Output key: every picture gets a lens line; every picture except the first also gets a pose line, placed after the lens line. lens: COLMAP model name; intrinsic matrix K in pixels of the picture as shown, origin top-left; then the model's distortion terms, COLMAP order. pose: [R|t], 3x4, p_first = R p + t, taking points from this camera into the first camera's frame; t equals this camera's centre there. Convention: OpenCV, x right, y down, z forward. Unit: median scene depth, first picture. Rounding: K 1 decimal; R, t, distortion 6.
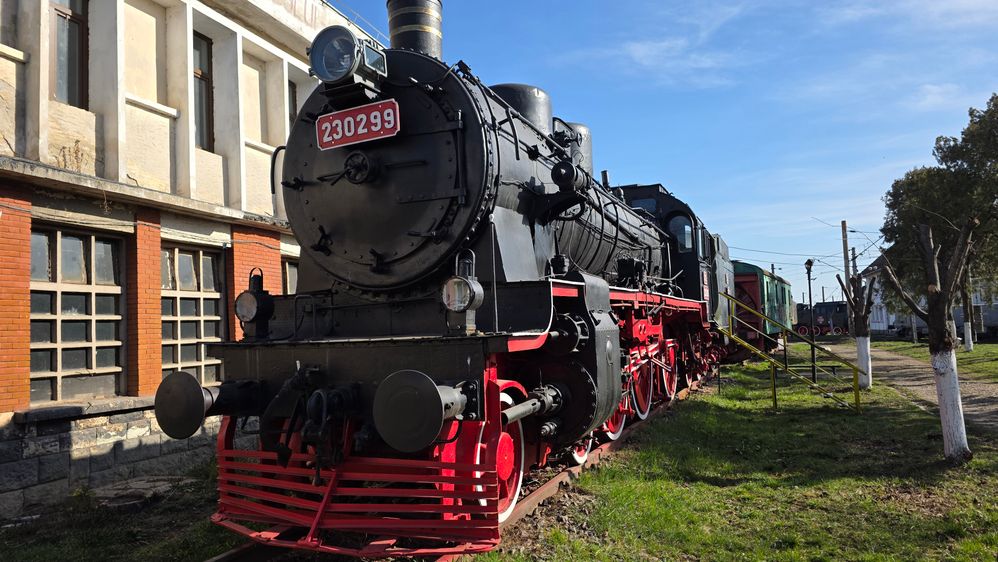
lens RADIAL K [[843.4, 0, 499.0], [0, 843.4, 281.0], [0, 0, 1]] dist [0.110641, -0.177957]
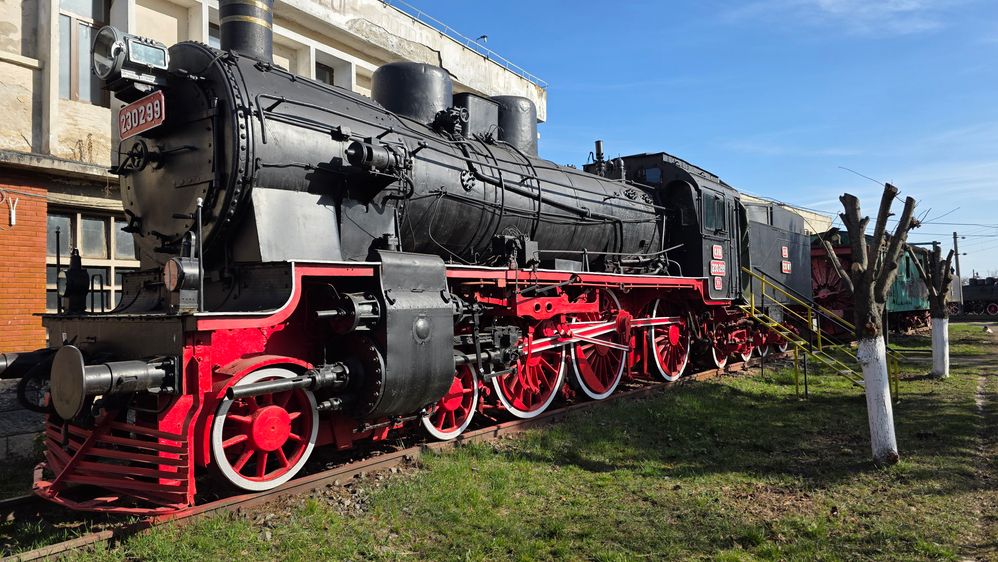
lens RADIAL K [[843.4, 0, 499.0], [0, 843.4, 281.0], [0, 0, 1]] dist [0.110641, -0.177957]
pose [[0.958345, 0.008935, -0.285475, 0.379940], [0.001616, 0.999325, 0.036705, -0.008837], [0.285610, -0.035638, 0.957683, 0.052631]]
